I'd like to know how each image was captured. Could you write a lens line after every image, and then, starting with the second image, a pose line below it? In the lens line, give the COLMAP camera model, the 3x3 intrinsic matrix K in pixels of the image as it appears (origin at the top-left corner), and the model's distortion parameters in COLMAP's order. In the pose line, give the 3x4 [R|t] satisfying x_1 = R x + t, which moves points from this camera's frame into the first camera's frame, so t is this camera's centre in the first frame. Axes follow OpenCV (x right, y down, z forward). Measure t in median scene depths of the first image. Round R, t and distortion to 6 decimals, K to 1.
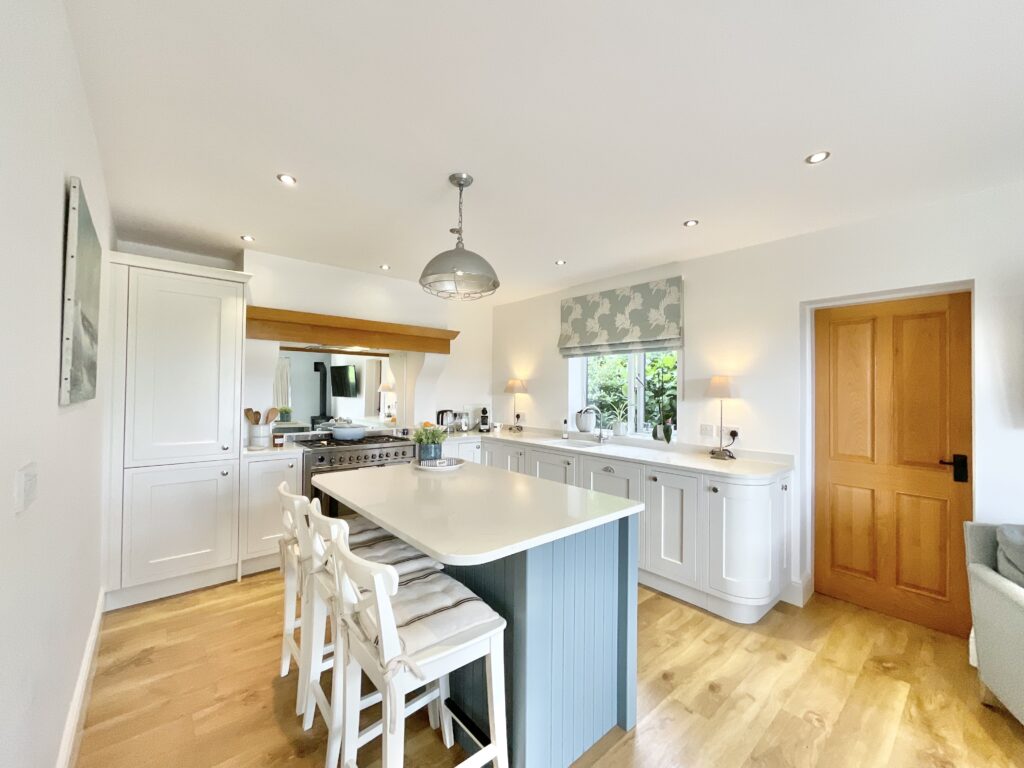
lens RADIAL K [[415.5, 0, 512.0], [0, 415.5, 384.0], [0, 0, 1]] dist [0.000422, 0.000083]
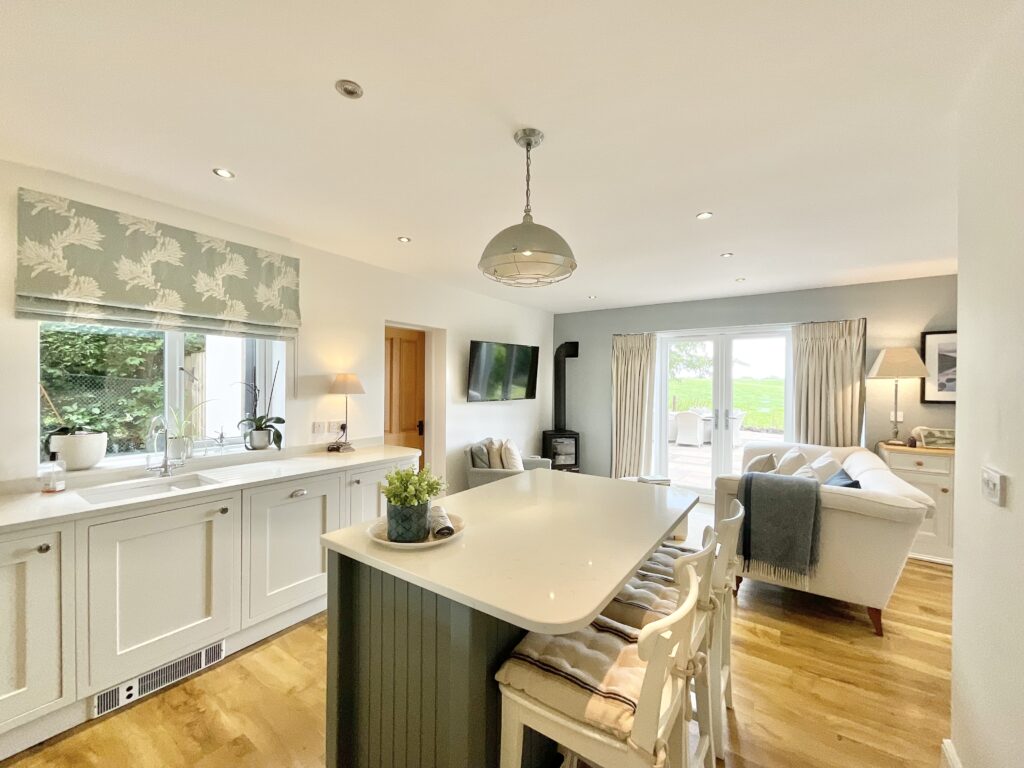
lens RADIAL K [[415.5, 0, 512.0], [0, 415.5, 384.0], [0, 0, 1]] dist [0.000422, 0.000083]
pose [[-0.243892, -0.013890, 0.969703, -0.532495], [-0.025838, 0.999636, 0.007820, -0.010510], [-0.969458, -0.023148, -0.244162, 0.715178]]
